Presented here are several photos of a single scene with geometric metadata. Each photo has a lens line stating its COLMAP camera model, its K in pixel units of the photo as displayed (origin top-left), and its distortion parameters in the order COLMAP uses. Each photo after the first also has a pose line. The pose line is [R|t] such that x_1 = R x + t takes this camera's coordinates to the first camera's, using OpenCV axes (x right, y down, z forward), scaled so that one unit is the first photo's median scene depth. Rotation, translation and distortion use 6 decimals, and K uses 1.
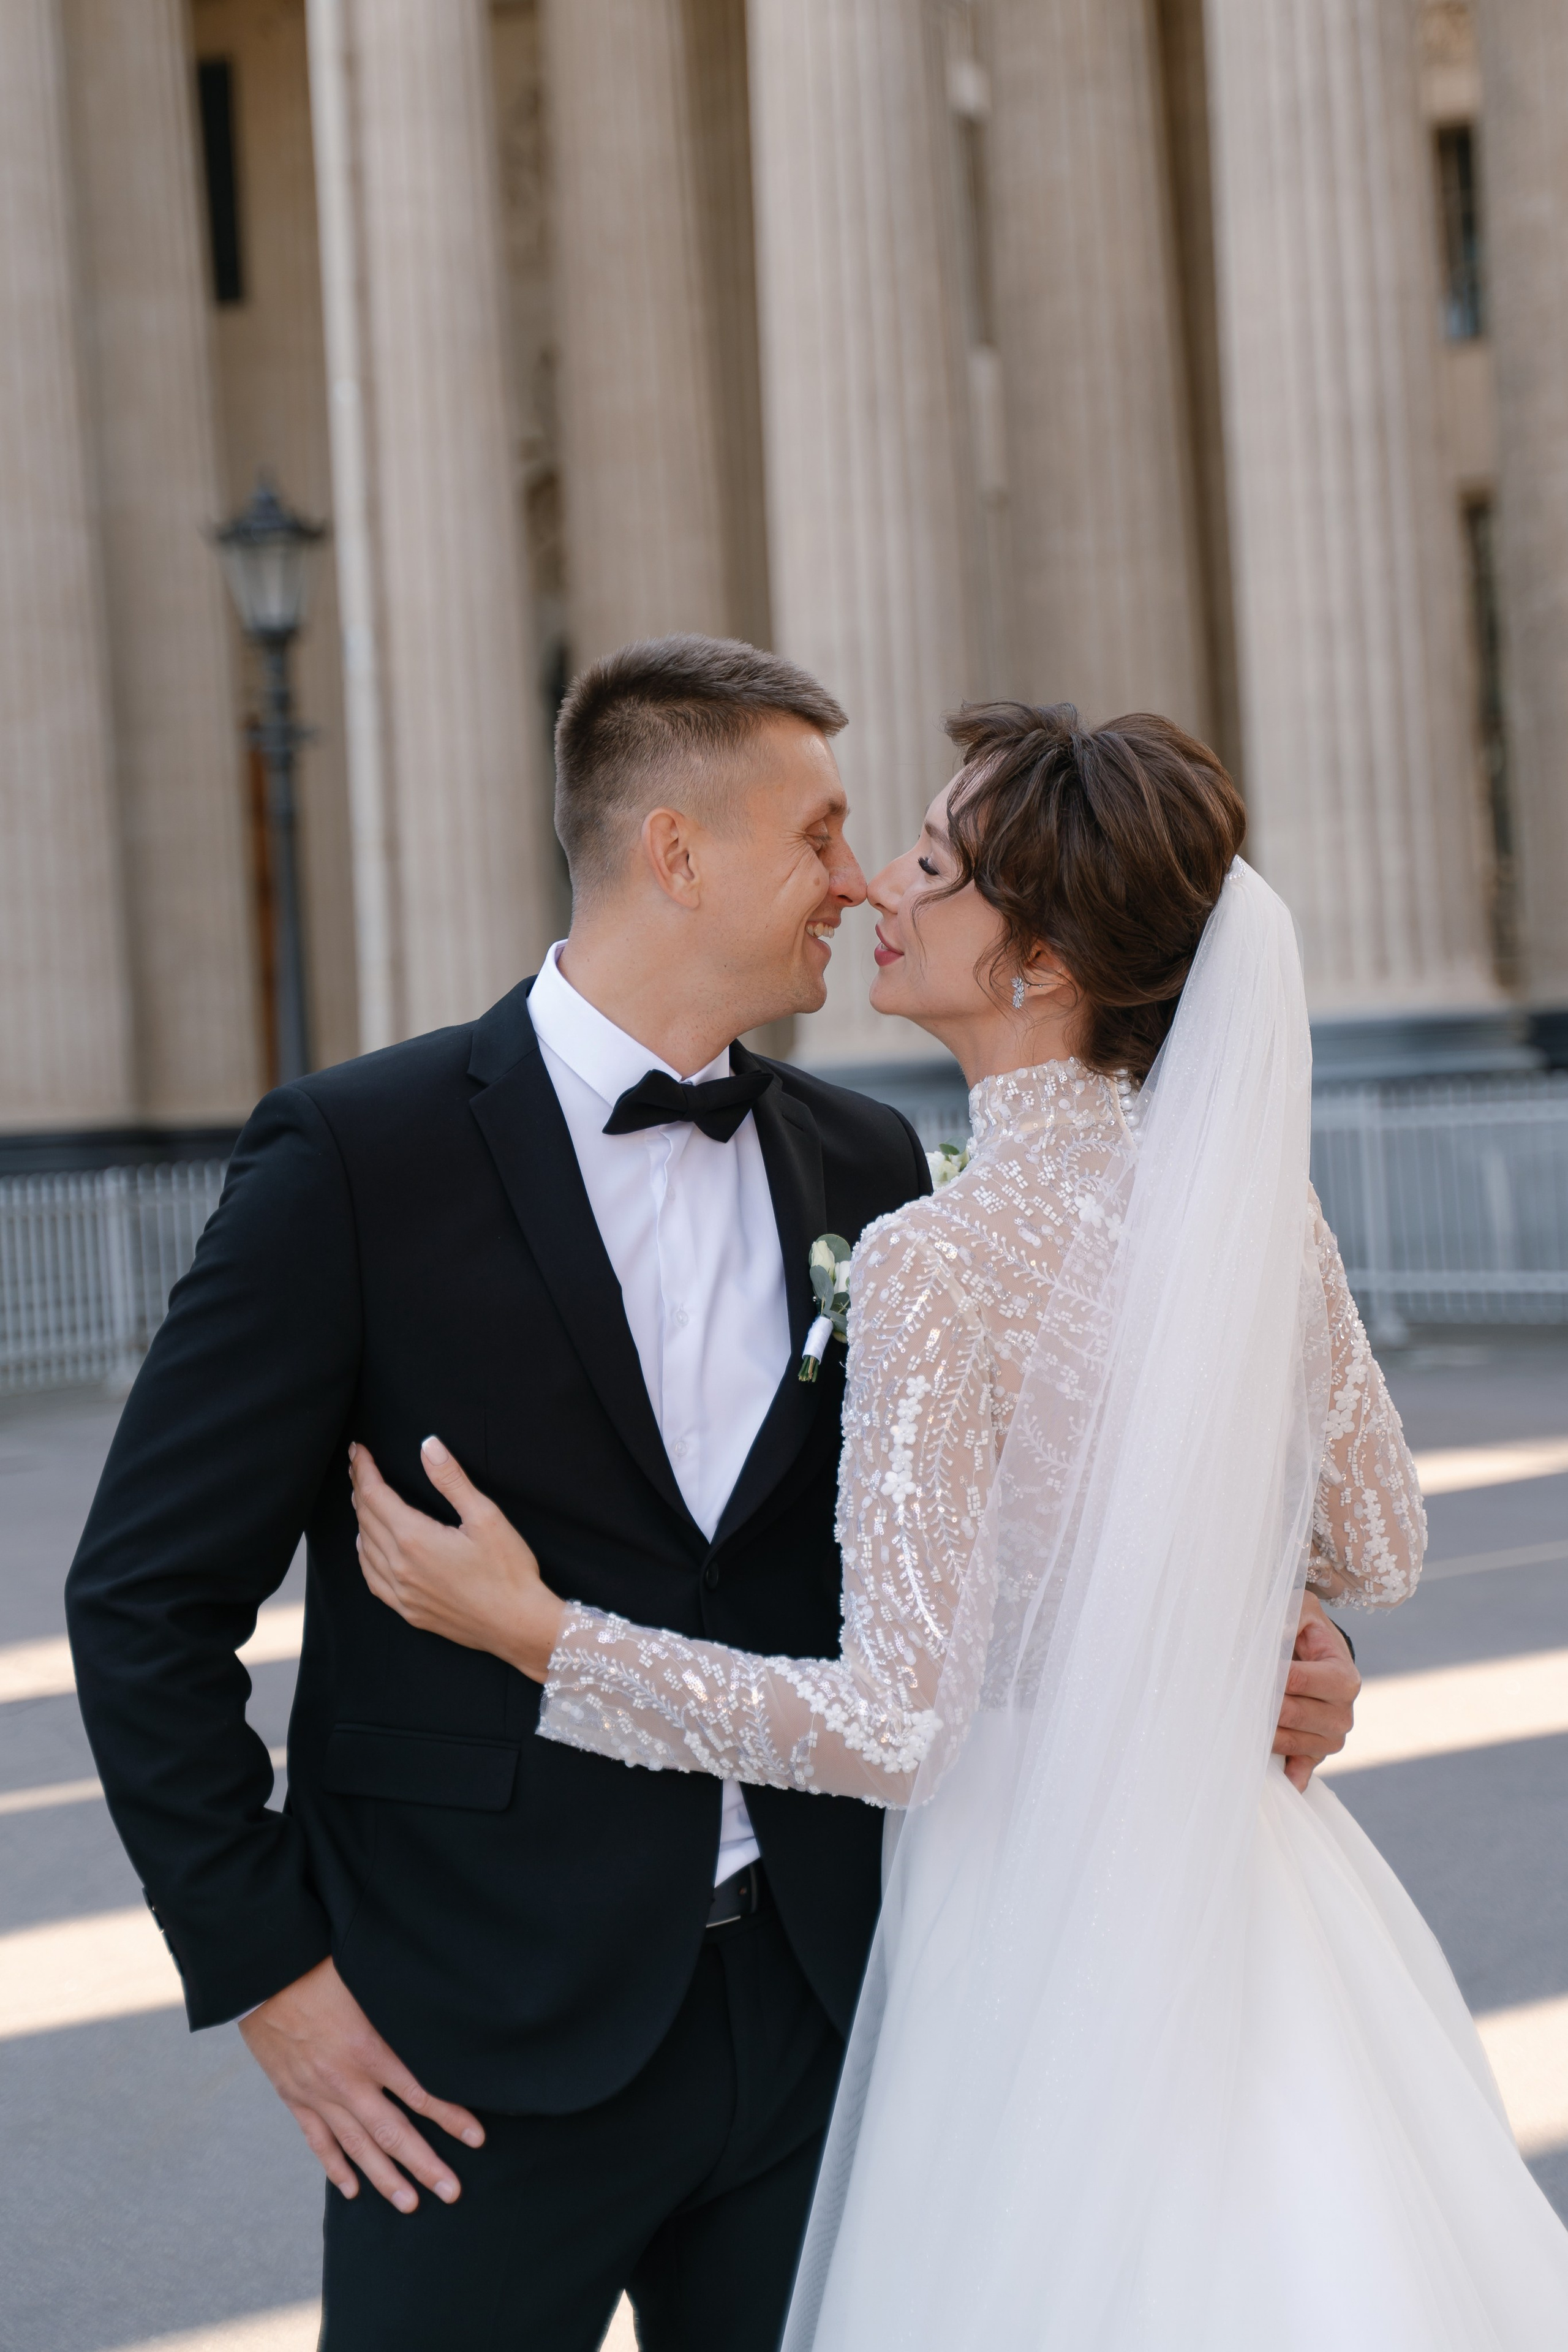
lens RADIAL K [[4354.2, 0, 966.4], [0, 4354.2, 906.5], [0, 0, 1]] dist [0.041993, 0.075741]
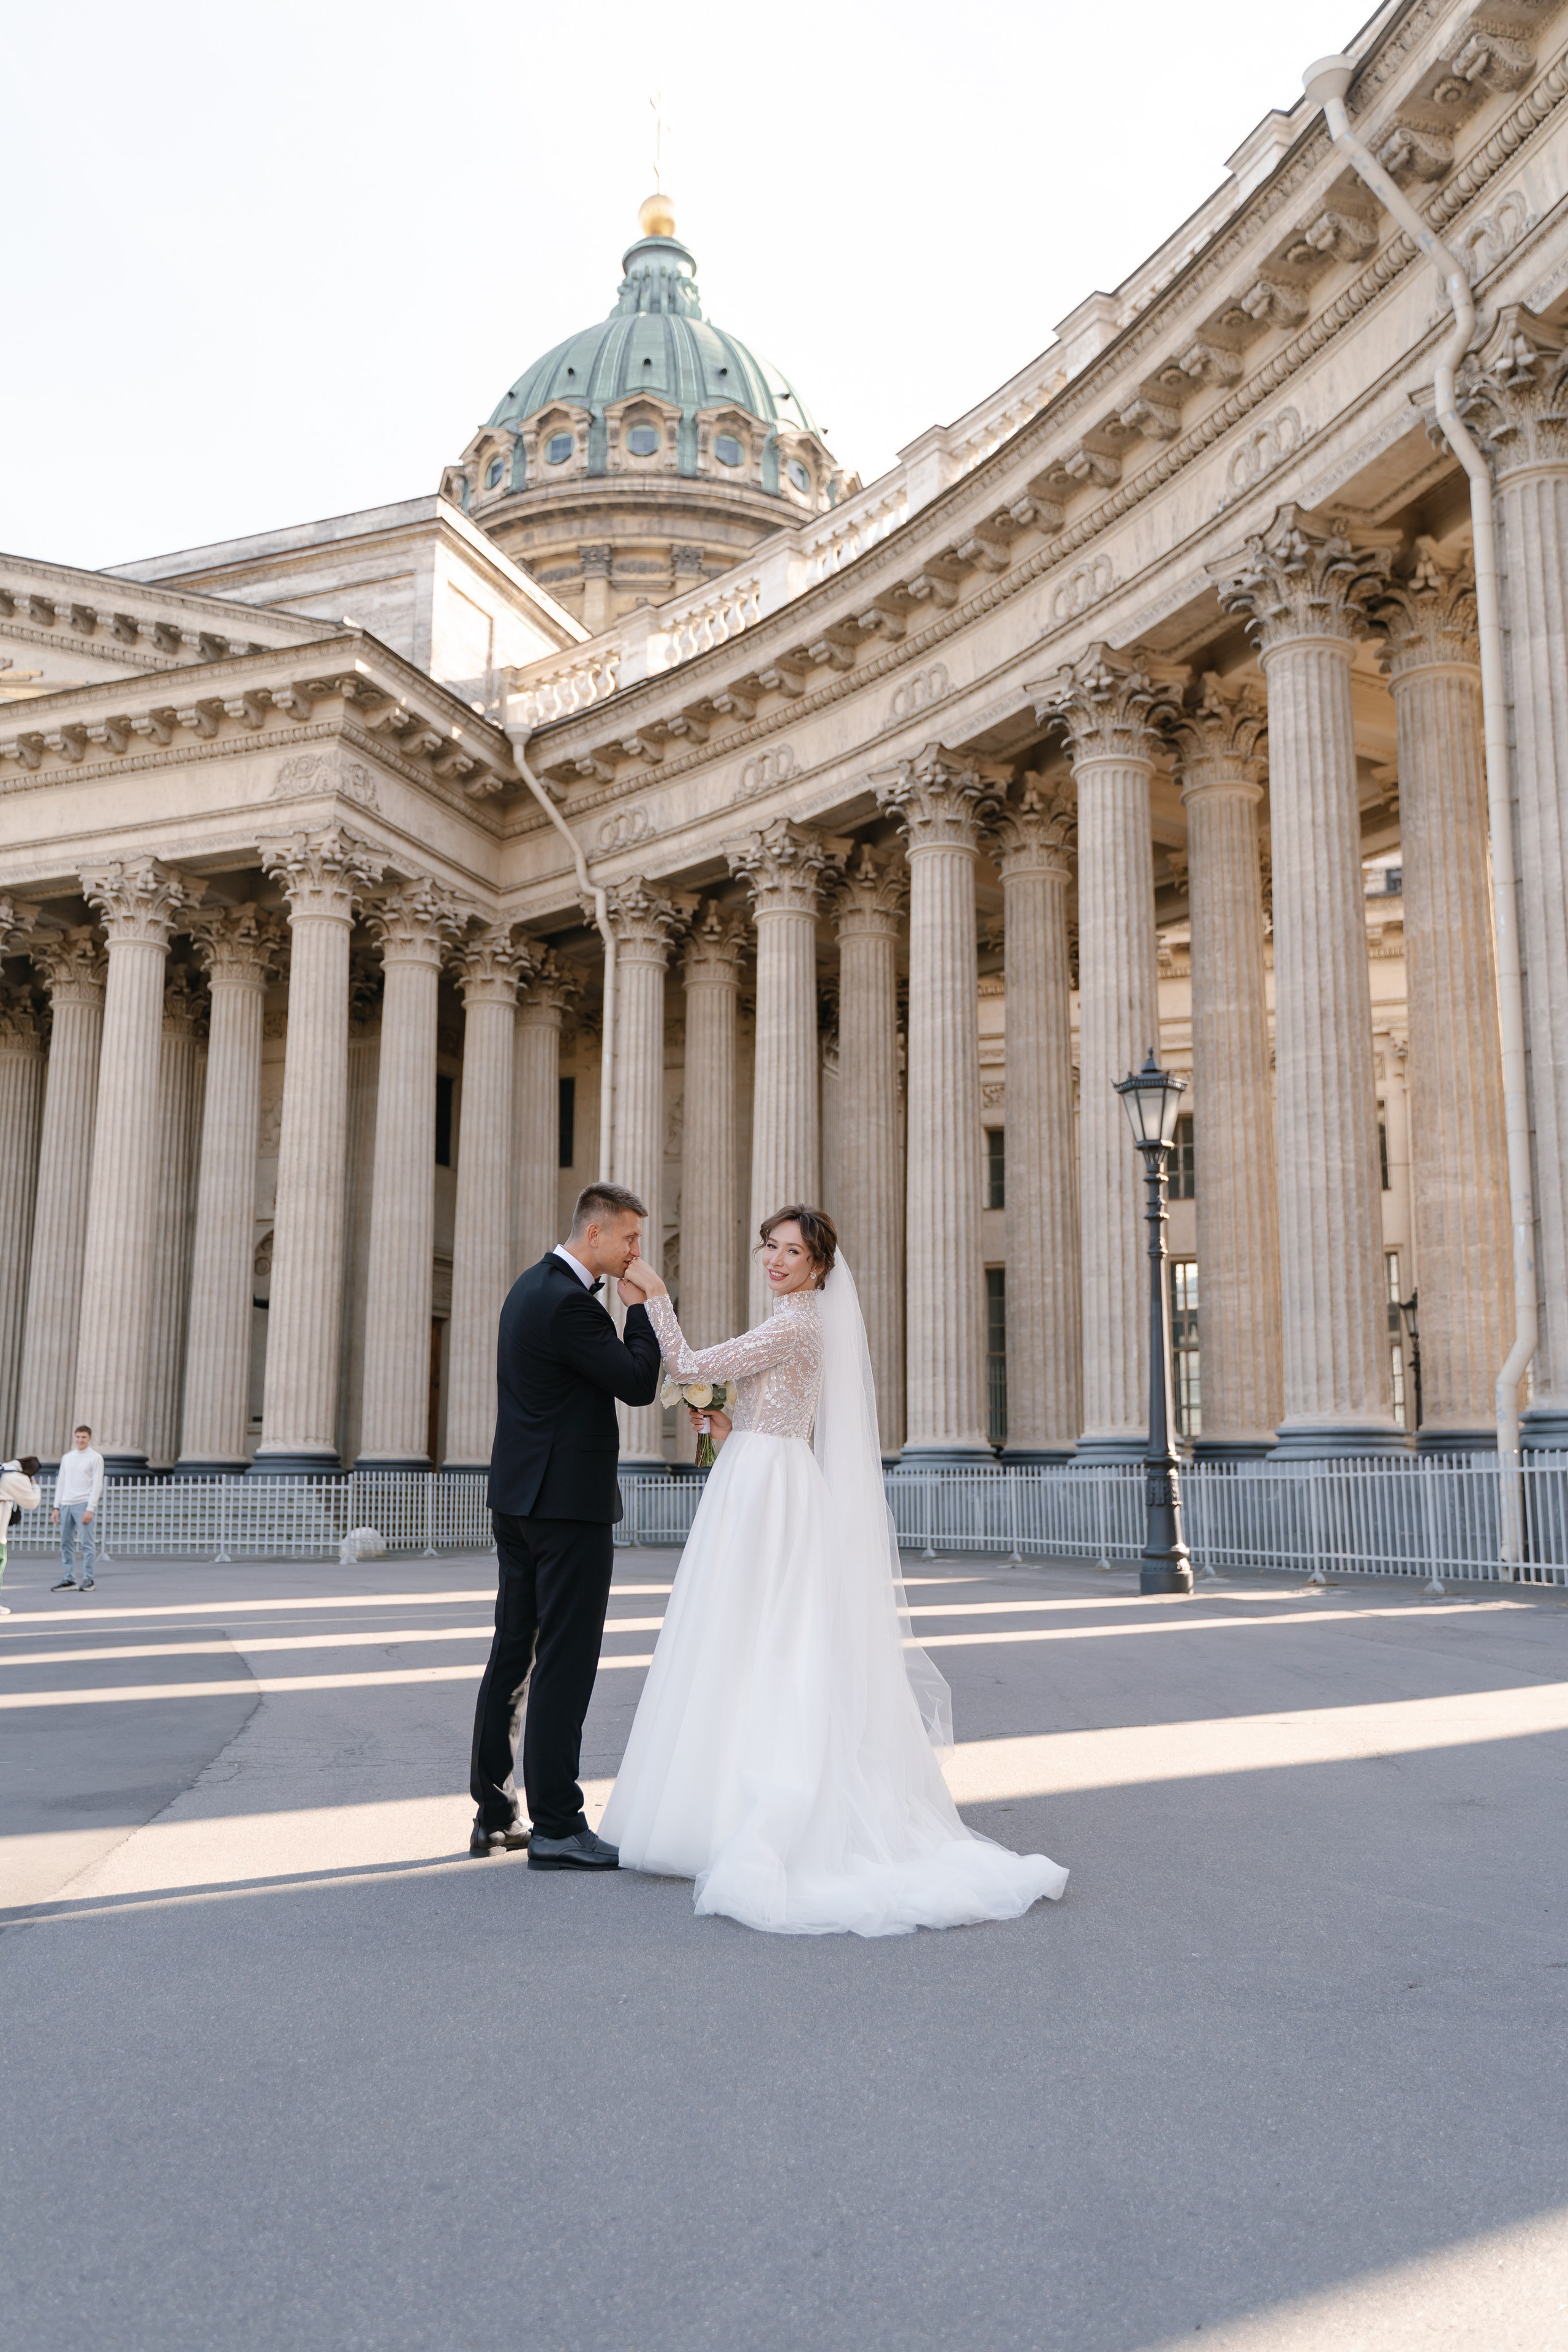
lens RADIAL K [[1893.5, 0, 792.4], [0, 1893.5, 1195.1], [0, 0, 1]] dist [-0.032624, 0.021570]
pose [[0.997143, 0.059509, -0.046524, 0.039395], [-0.064536, 0.991232, -0.115301, 0.009108], [0.039255, 0.117974, 0.992240, -0.227442]]
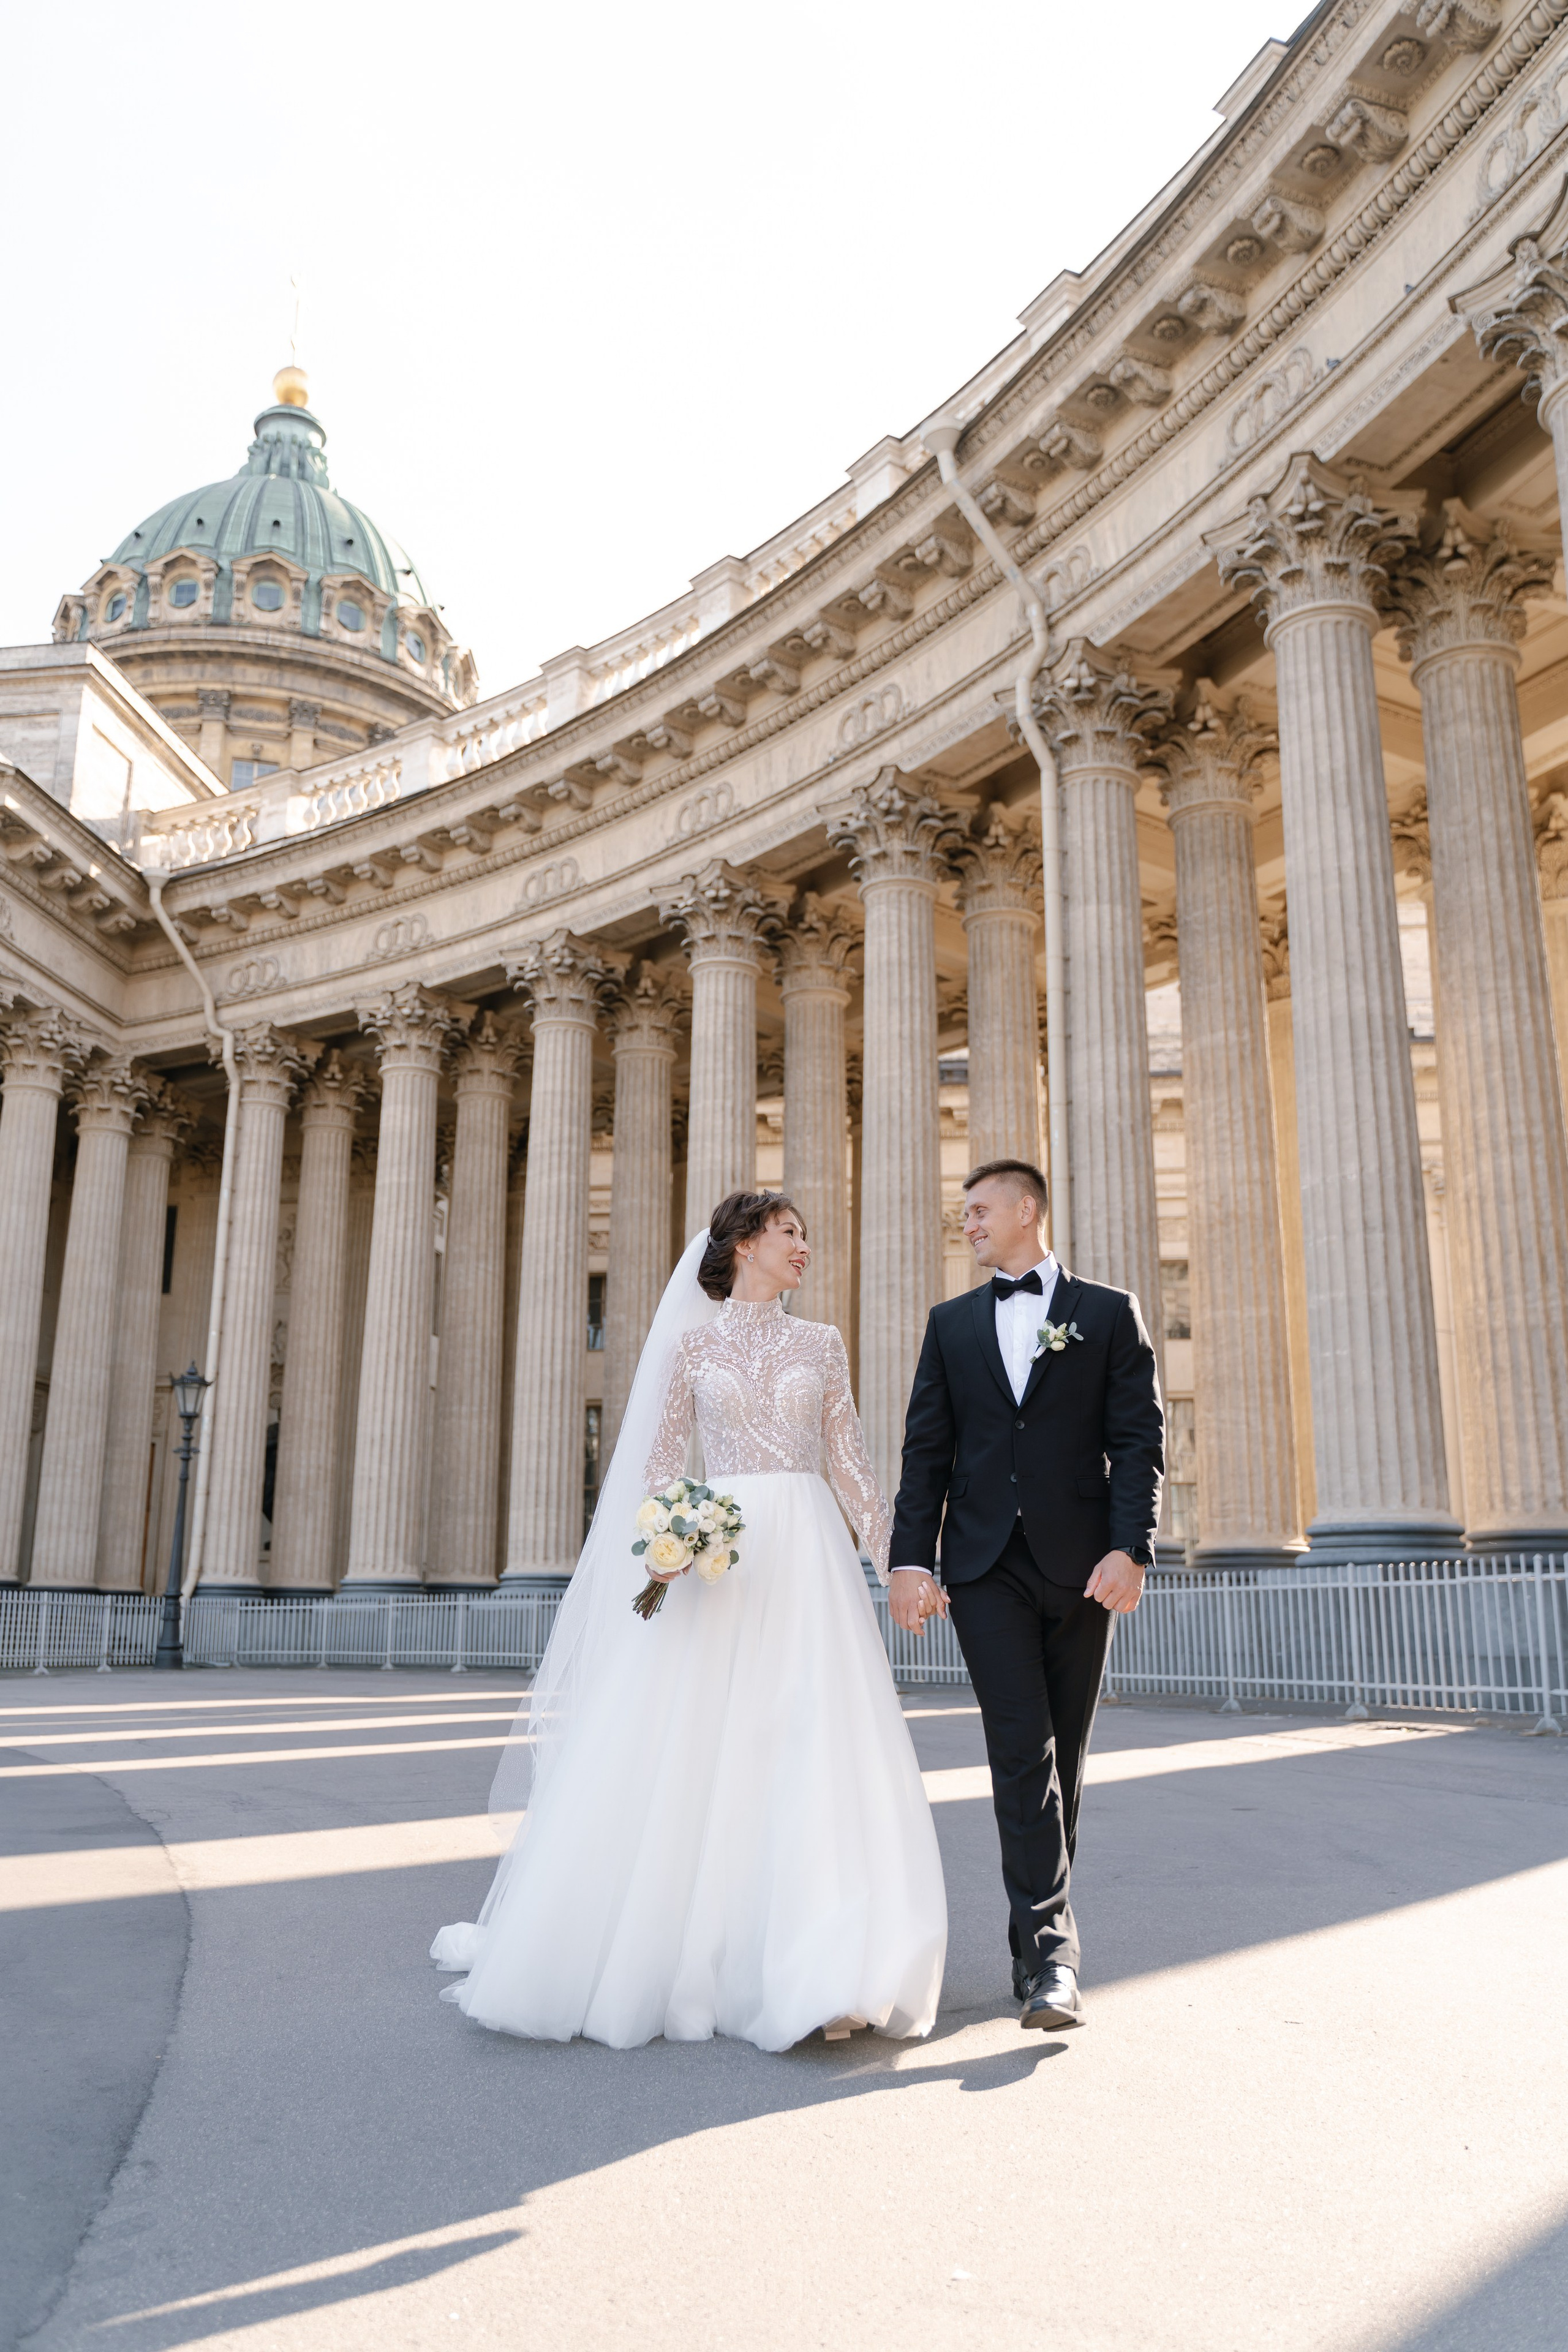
lens RADIAL K [[1849.3, 0, 780.7], [0, 1849.3, 1196.5], [0, 0, 1]] dist [-0.026639, 0.006448]
pose [[0.976973, 0.112622, 0.181215, -0.007372], [-0.074886, 0.976305, -0.203029, 0.015615], [-0.199787, 0.184783, 0.962258, -0.308545]]
